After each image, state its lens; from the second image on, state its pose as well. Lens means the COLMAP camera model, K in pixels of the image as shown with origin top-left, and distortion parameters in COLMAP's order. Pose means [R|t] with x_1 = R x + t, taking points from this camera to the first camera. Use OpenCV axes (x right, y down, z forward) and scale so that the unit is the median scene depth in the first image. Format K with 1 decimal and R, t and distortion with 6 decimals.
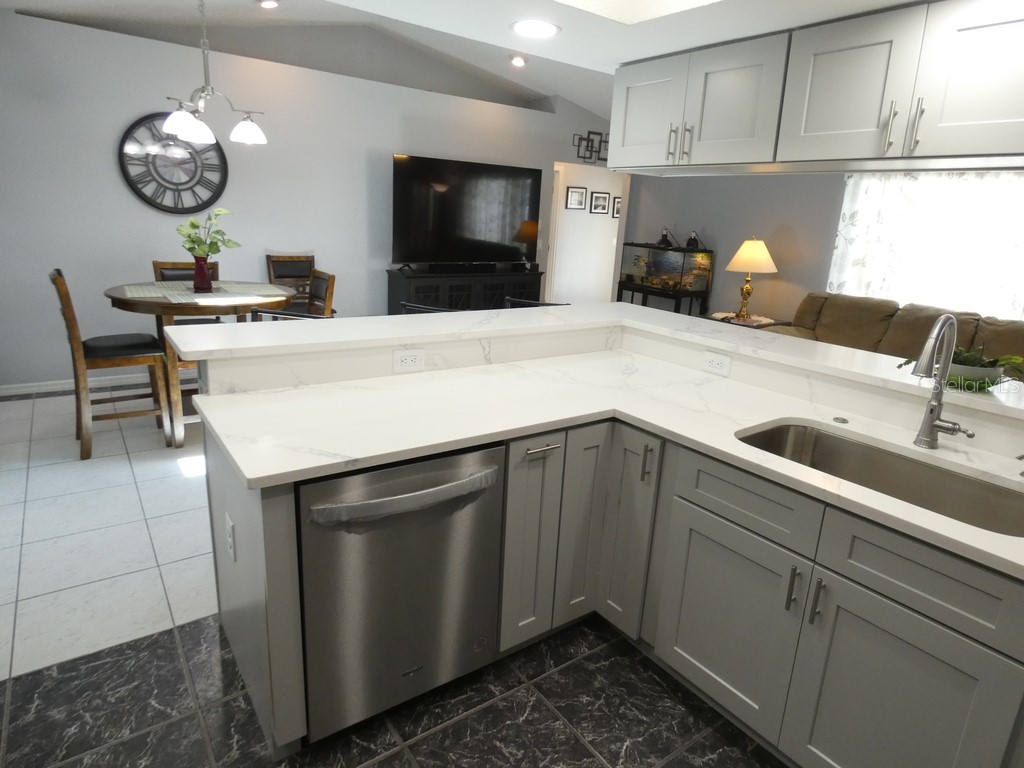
lens RADIAL K [[604.5, 0, 517.8], [0, 604.5, 379.7], [0, 0, 1]] dist [-0.009361, 0.000889]
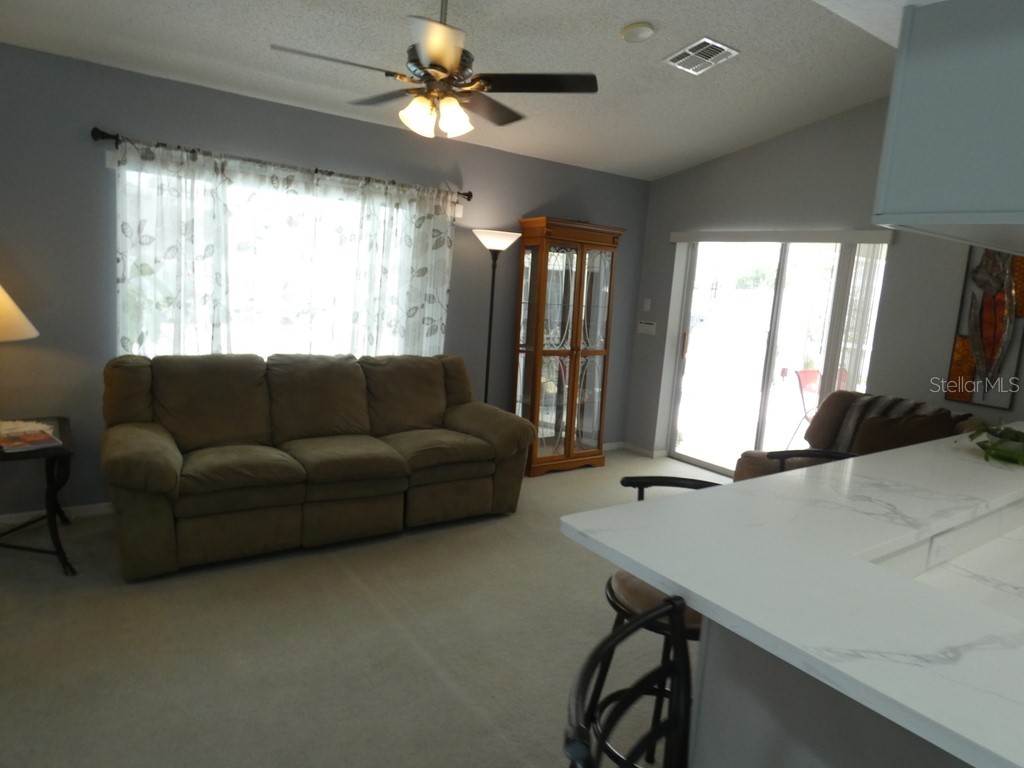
lens RADIAL K [[667.0, 0, 530.1], [0, 667.0, 381.2], [0, 0, 1]] dist [-0.028445, 0.013169]
pose [[0.001768, -0.209264, 0.977857, -0.152624], [0.185773, 0.960906, 0.205301, -0.214820], [-0.982591, 0.181297, 0.040574, 0.703752]]
